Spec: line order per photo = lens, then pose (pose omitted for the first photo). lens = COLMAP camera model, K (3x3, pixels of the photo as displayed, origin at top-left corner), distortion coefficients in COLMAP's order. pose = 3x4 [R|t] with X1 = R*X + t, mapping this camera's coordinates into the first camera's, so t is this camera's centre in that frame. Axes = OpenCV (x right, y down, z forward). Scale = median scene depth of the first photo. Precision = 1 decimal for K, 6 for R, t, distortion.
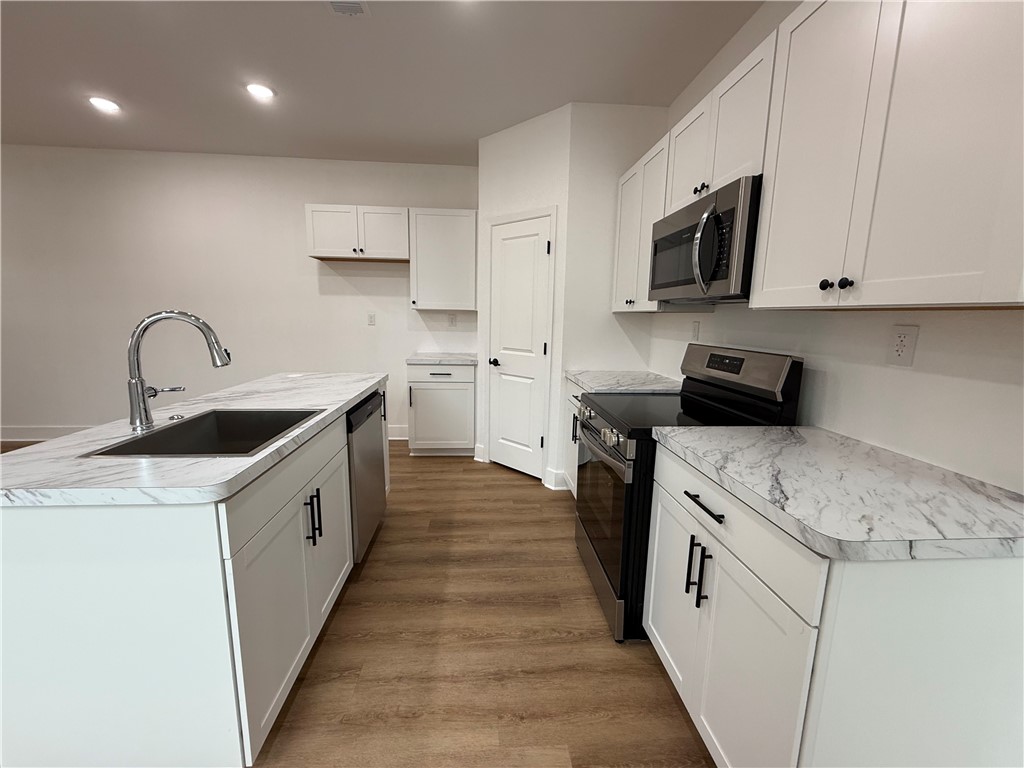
lens RADIAL K [[410.6, 0, 508.1], [0, 410.6, 378.2], [0, 0, 1]] dist [0.009396, 0.000020]
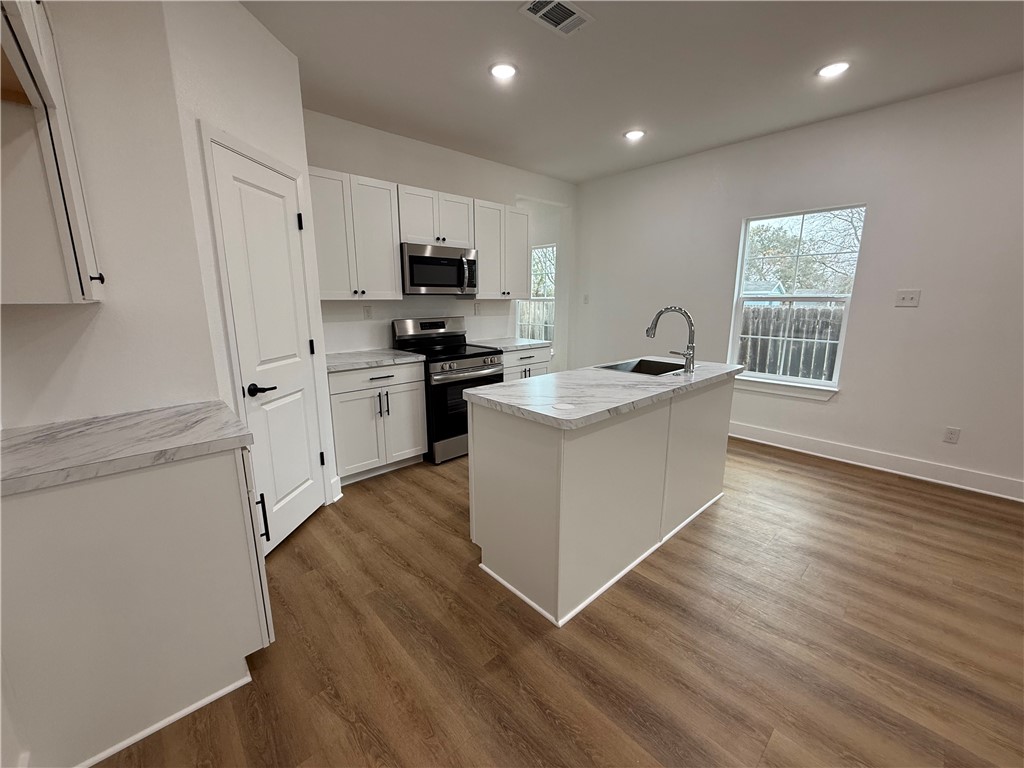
lens RADIAL K [[410.6, 0, 512.4], [0, 410.6, 383.4], [0, 0, 1]] dist [0.009396, 0.000020]
pose [[-0.624955, -0.174318, 0.760950, -0.683877], [0.109730, 0.945459, 0.306704, -0.181330], [-0.772911, 0.275175, -0.571741, 1.014259]]
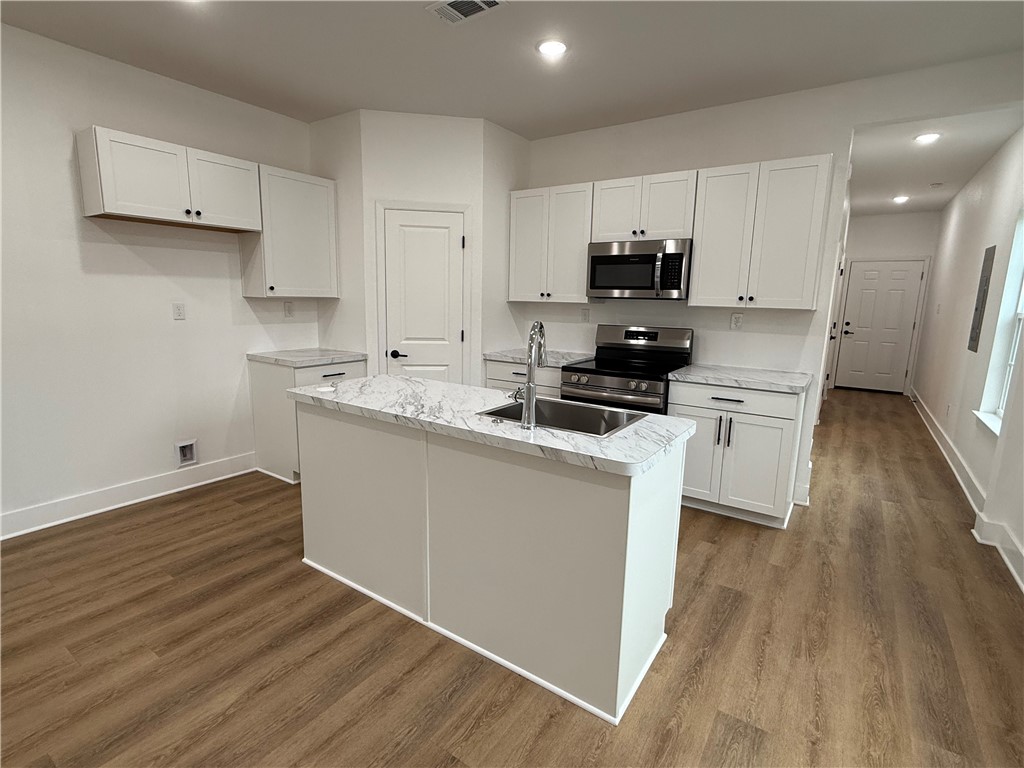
lens RADIAL K [[501.0, 0, 504.9], [0, 501.0, 382.5], [0, 0, 1]] dist [0.000624, 0.001026]
pose [[0.625161, -0.138491, 0.768111, -0.741685], [0.110061, 0.989940, 0.088910, -0.047343], [-0.772697, 0.028956, 0.634115, 0.073741]]
